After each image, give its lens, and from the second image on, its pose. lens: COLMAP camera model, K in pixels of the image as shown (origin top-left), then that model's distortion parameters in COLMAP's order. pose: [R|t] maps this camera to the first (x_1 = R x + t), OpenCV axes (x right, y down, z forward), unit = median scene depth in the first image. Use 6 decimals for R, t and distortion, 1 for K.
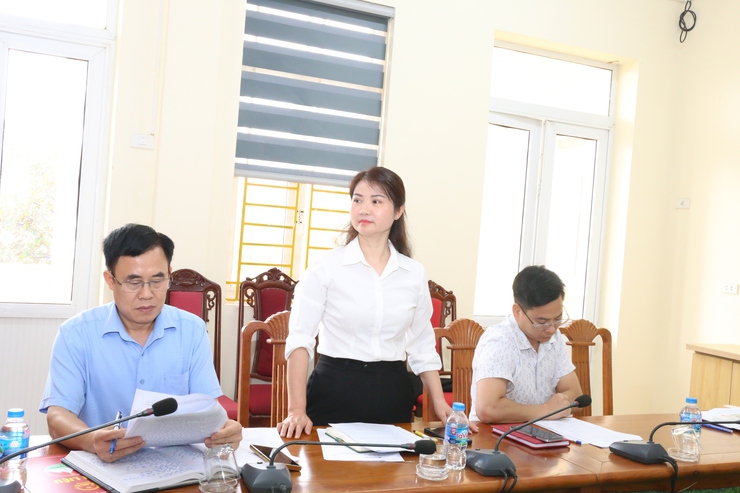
lens RADIAL K [[860.4, 0, 393.3], [0, 860.4, 238.9], [0, 0, 1]] dist [0.070687, 0.000000]
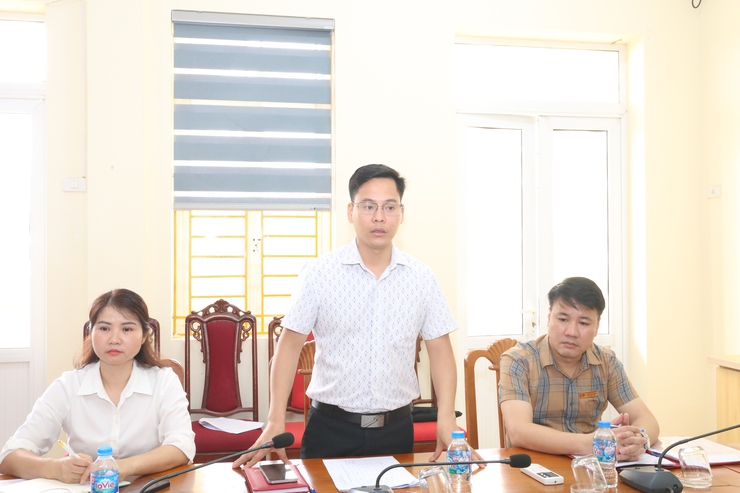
lens RADIAL K [[832.0, 0, 368.0], [0, 832.0, 238.3], [0, 0, 1]] dist [0.055958, 0.000000]
pose [[0.958277, -0.086622, -0.272399, 0.269621], [0.076905, 0.995969, -0.046170, 0.019837], [0.275301, 0.023295, 0.961076, 0.129533]]
